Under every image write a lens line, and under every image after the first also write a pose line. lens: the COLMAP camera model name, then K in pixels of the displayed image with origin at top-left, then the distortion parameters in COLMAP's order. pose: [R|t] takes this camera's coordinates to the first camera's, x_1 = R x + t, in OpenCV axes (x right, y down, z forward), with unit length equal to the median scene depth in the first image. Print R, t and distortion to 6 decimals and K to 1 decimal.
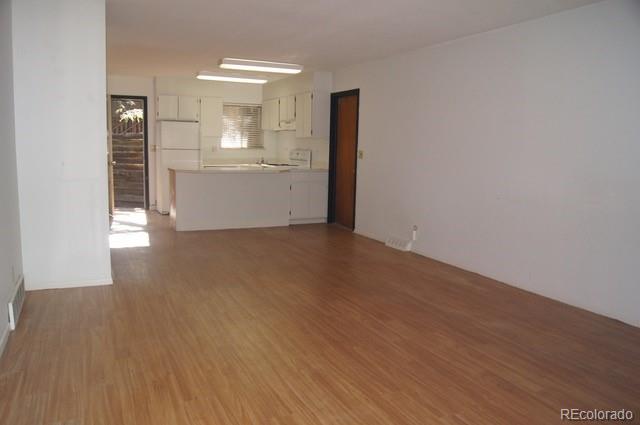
lens RADIAL K [[494.7, 0, 316.2], [0, 494.7, 212.3], [0, 0, 1]] dist [-0.073201, -0.004239]
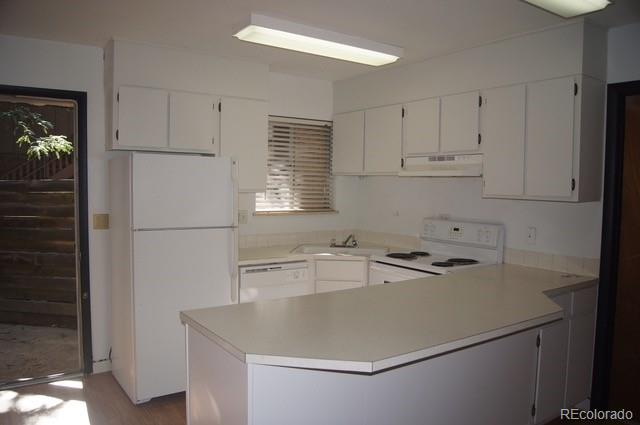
lens RADIAL K [[494.7, 0, 322.6], [0, 494.7, 213.6], [0, 0, 1]] dist [-0.073201, -0.004239]
pose [[0.986266, -0.019922, 0.163961, -0.222381], [0.030994, 0.997387, -0.065254, -0.107094], [-0.162233, 0.069440, 0.984306, 0.586025]]
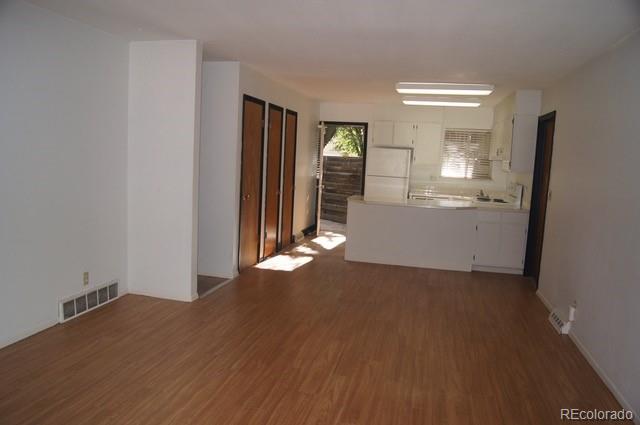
lens RADIAL K [[494.7, 0, 320.6], [0, 494.7, 214.0], [0, 0, 1]] dist [-0.073201, -0.004239]
pose [[0.785717, 0.087673, -0.612342, 0.219641], [-0.112098, 0.993696, -0.001564, -0.036862], [0.608344, 0.069871, 0.790592, 0.144929]]
